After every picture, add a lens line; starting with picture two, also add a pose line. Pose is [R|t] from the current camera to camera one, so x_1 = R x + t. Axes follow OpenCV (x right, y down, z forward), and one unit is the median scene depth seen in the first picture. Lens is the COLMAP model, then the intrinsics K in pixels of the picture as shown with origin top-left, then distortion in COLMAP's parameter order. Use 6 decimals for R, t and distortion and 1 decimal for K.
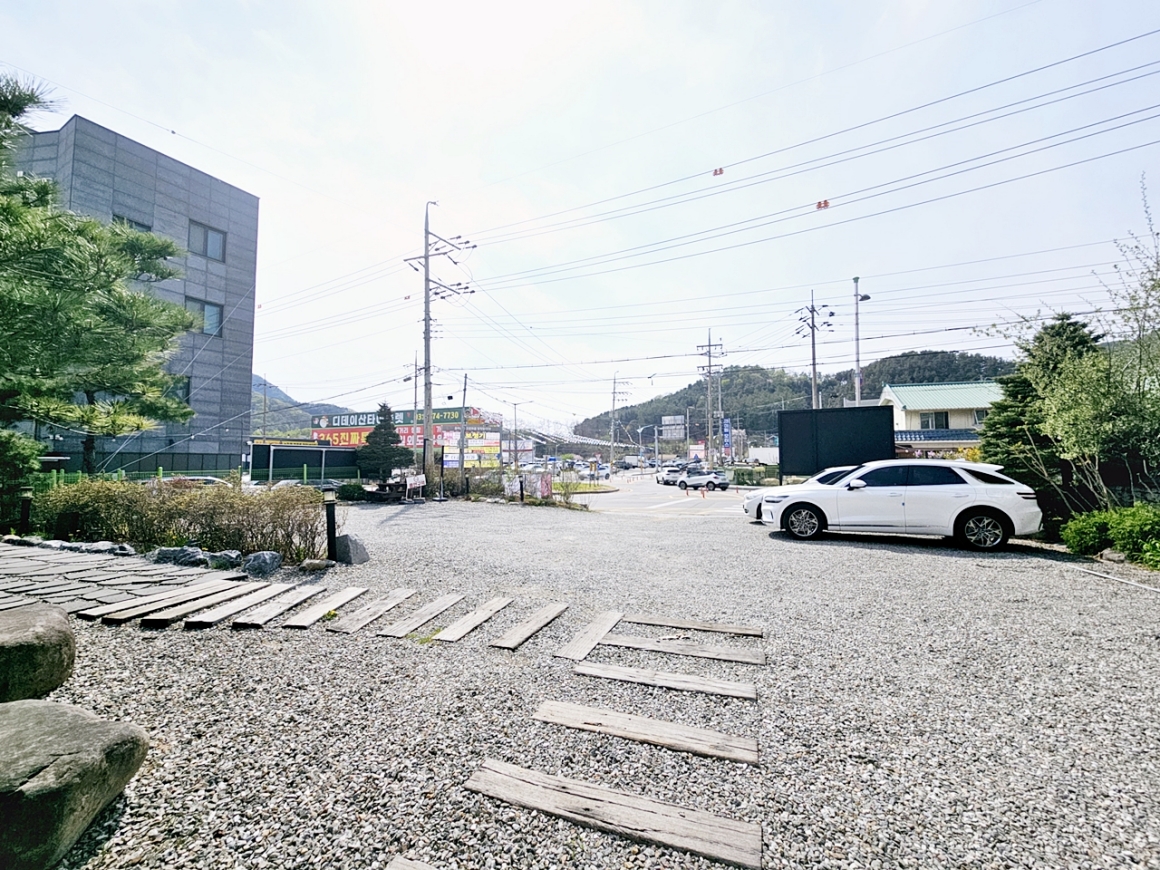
lens RADIAL K [[475.2, 0, 579.7], [0, 475.2, 433.8], [0, 0, 1]] dist [-0.000755, 0.000155]
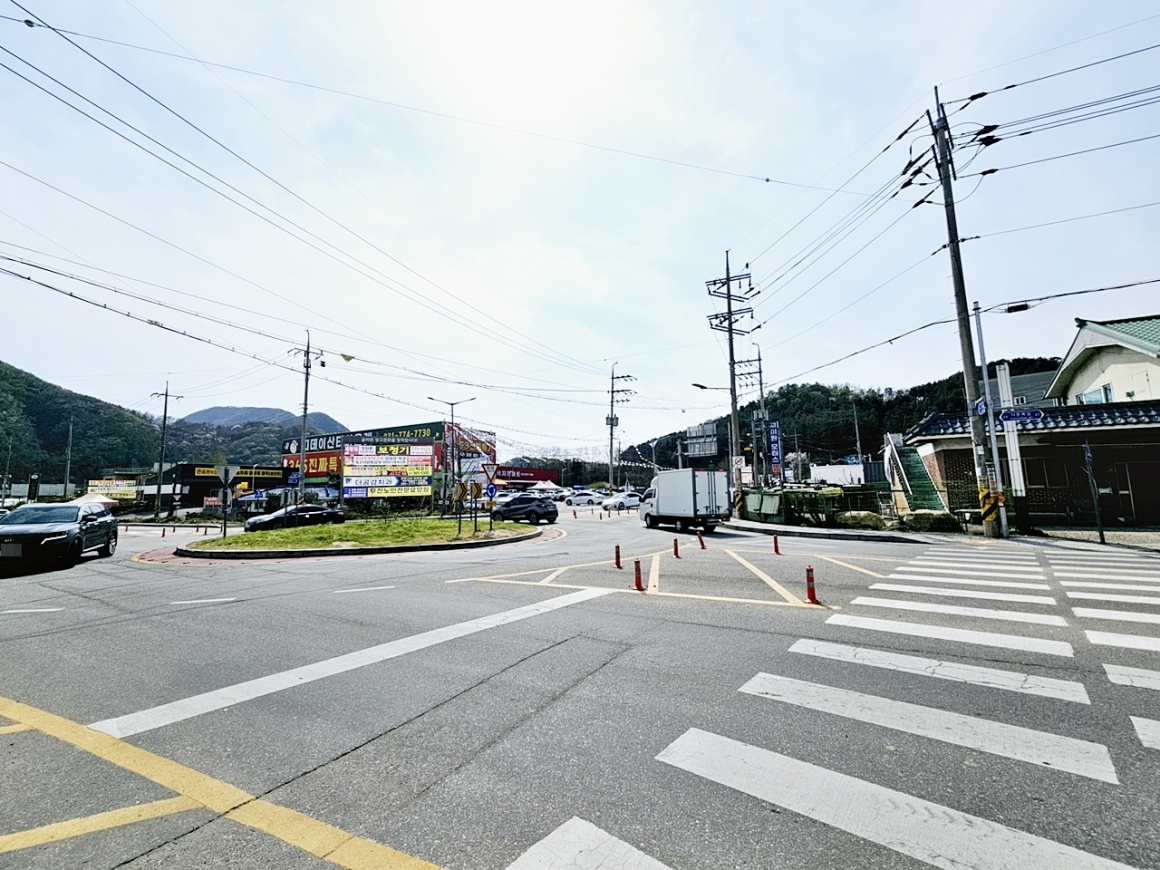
lens RADIAL K [[473.8, 0, 580.0], [0, 473.8, 435.0], [0, 0, 1]] dist [-0.004429, 0.002124]
pose [[0.993549, -0.025227, -0.110558, 0.075277], [0.018268, 0.997814, -0.063516, 0.018301], [0.111919, 0.061086, 0.991838, 0.206256]]
